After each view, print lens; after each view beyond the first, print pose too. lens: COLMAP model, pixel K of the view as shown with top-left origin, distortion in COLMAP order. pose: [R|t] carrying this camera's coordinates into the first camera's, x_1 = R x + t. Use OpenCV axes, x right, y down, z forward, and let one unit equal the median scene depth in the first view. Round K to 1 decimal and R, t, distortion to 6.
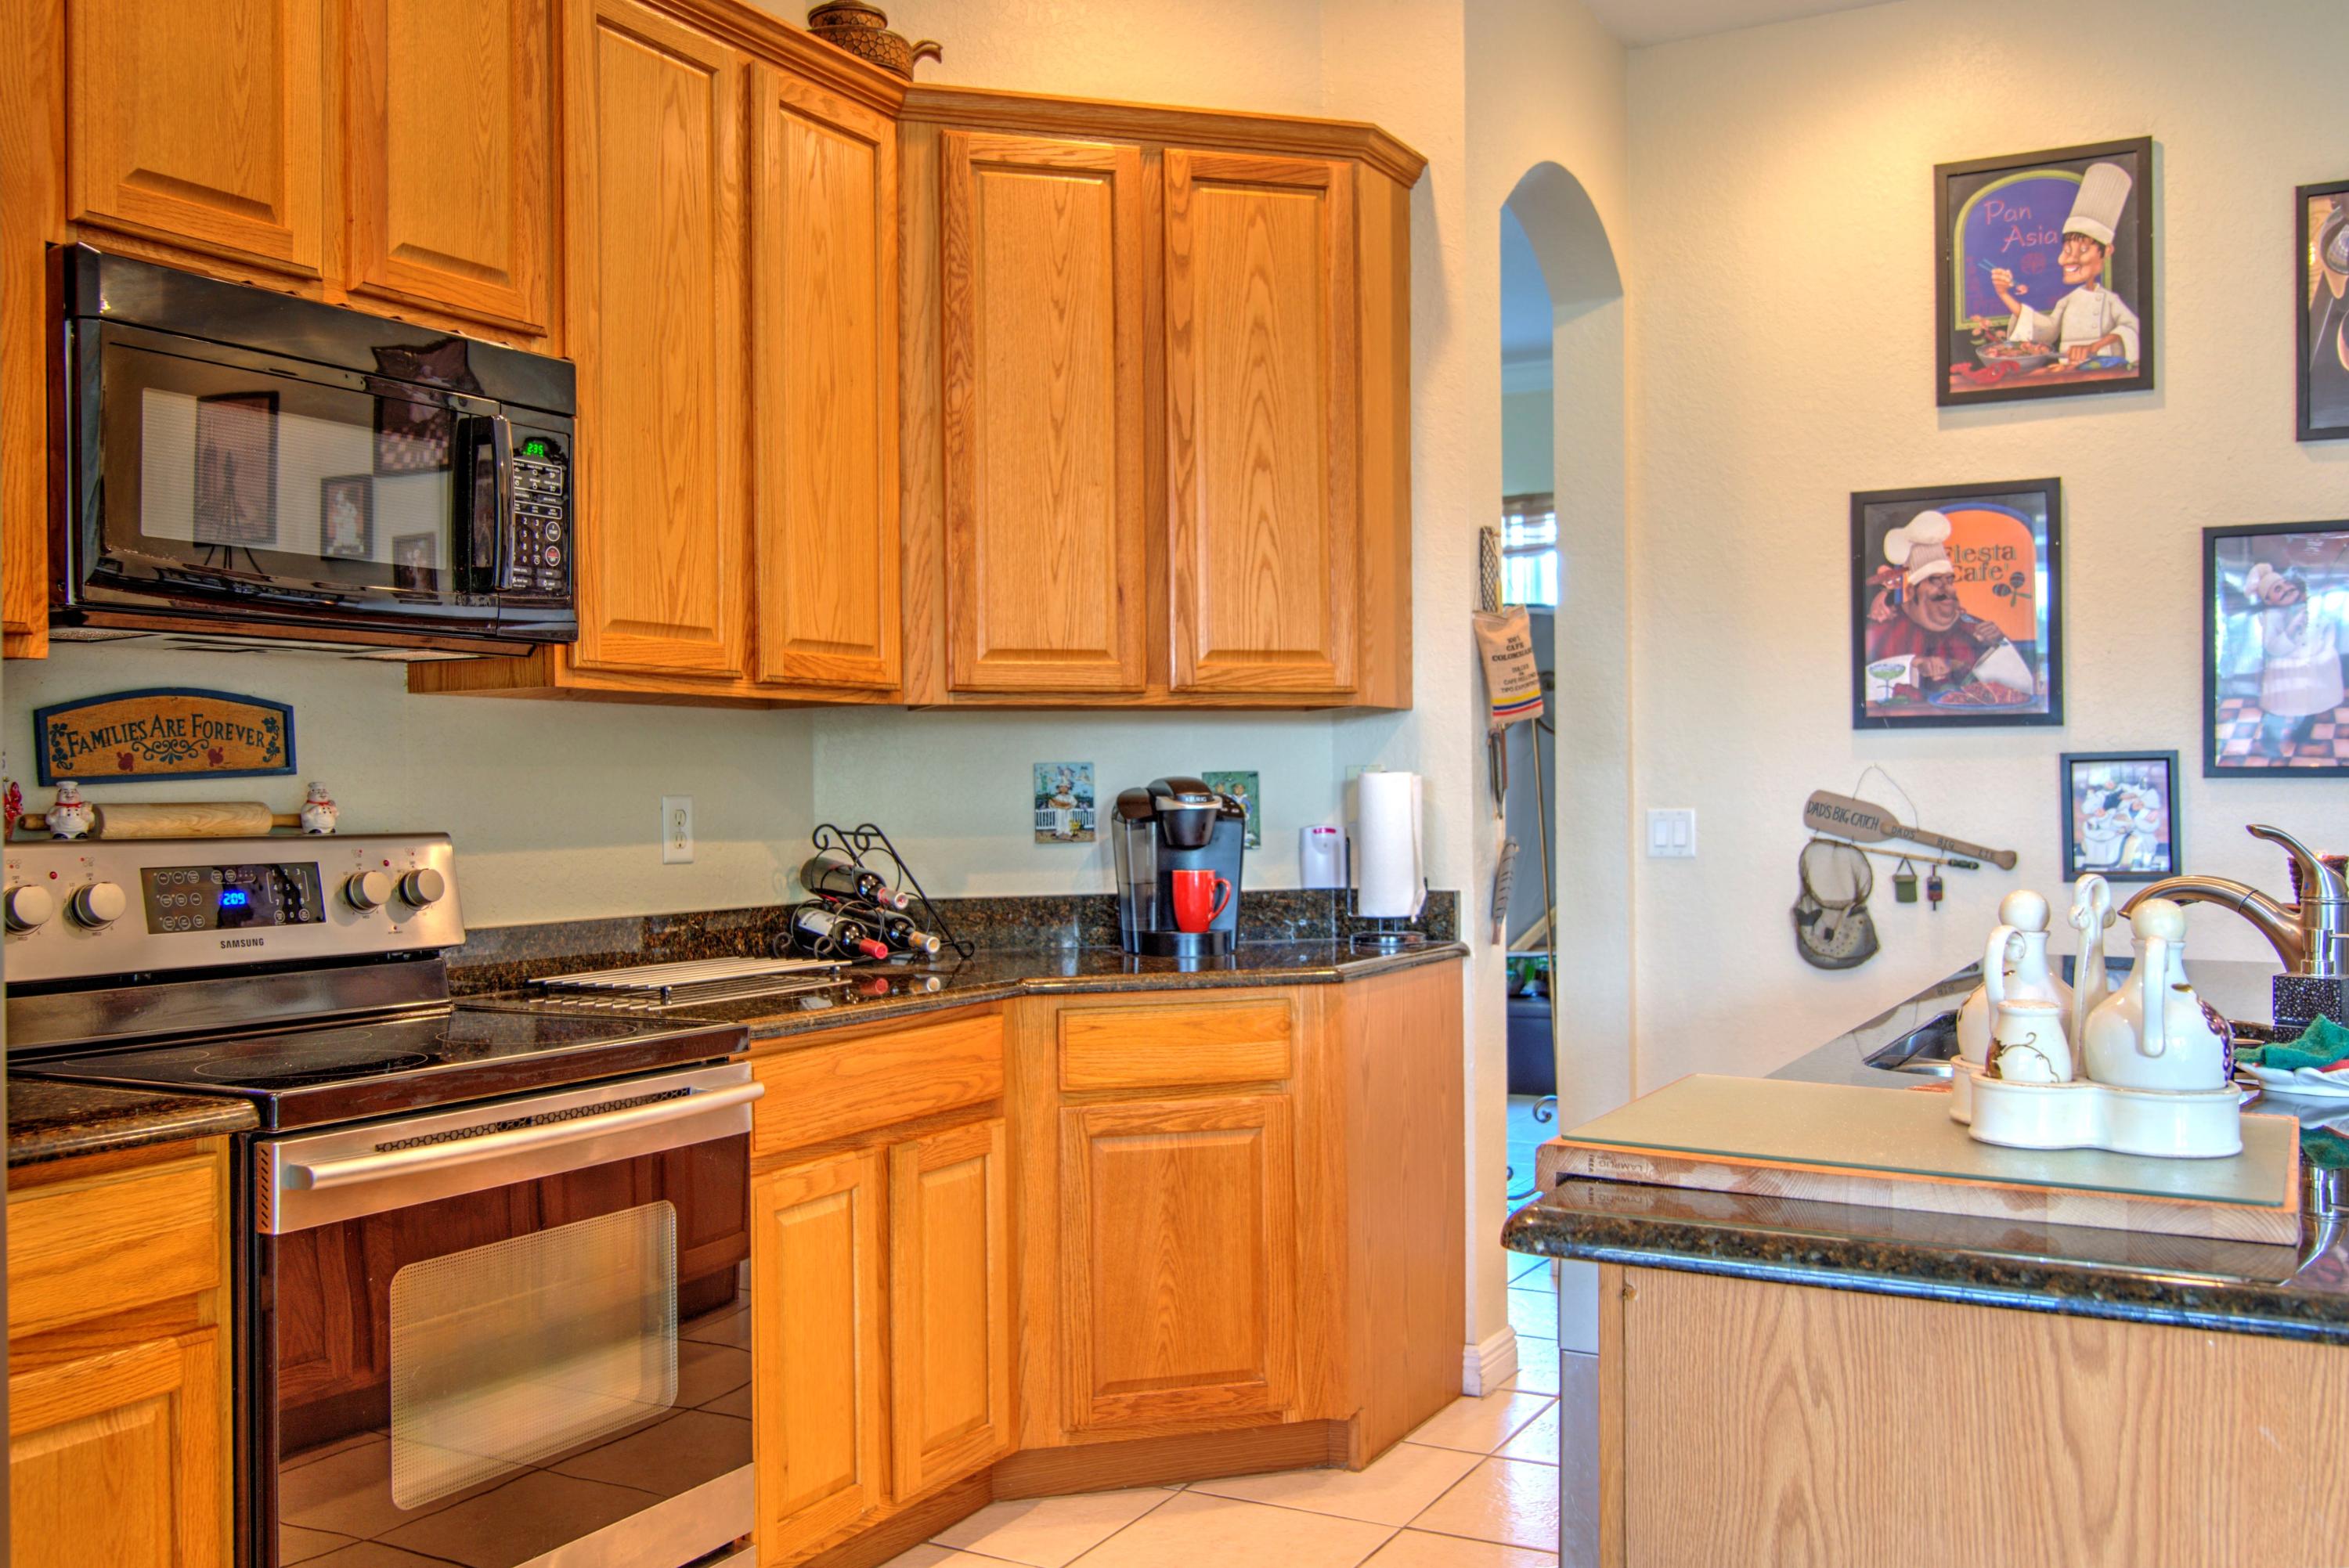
lens RADIAL K [[2036.9, 0, 1174.5], [0, 2036.9, 784.0], [0, 0, 1]] dist [-0.014524, -0.005859]
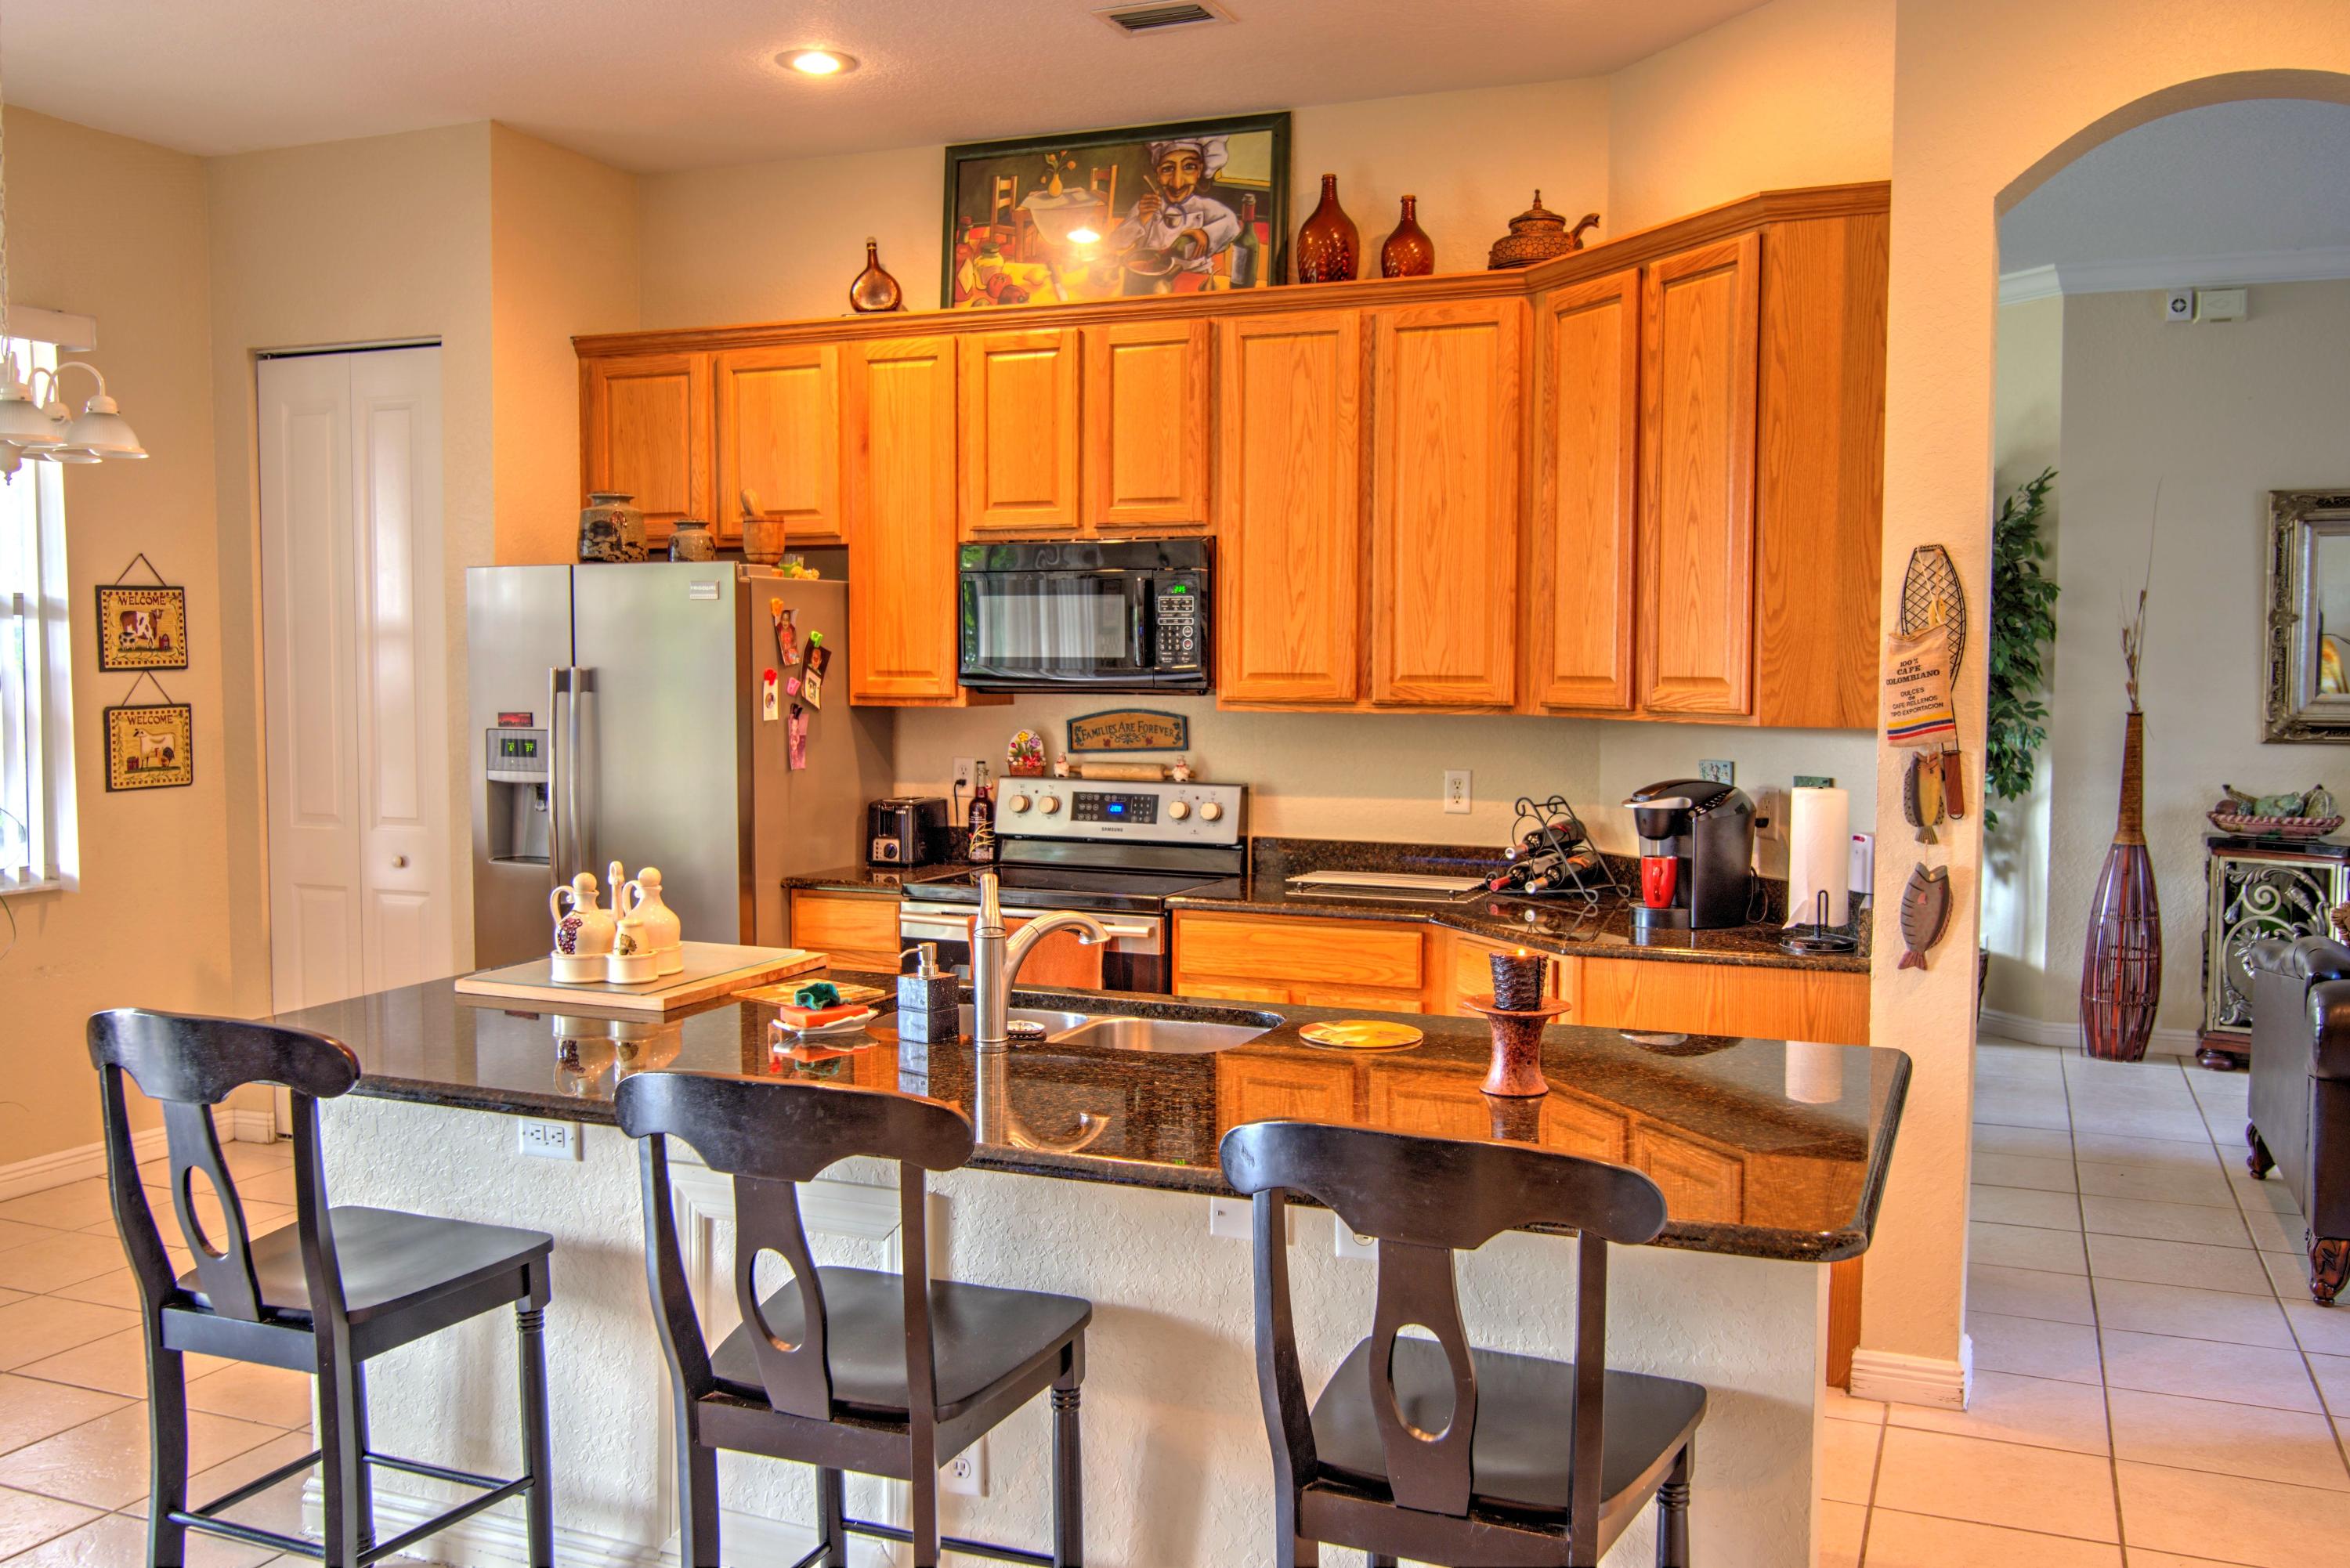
lens RADIAL K [[2037.8, 0, 1175.0], [0, 2037.8, 784.0], [0, 0, 1]] dist [-0.014524, -0.005859]
pose [[0.105012, 0.071883, -0.991870, 1.441664], [-0.002712, 0.997401, 0.071996, -0.107254], [0.994467, -0.004871, 0.104934, 0.709276]]
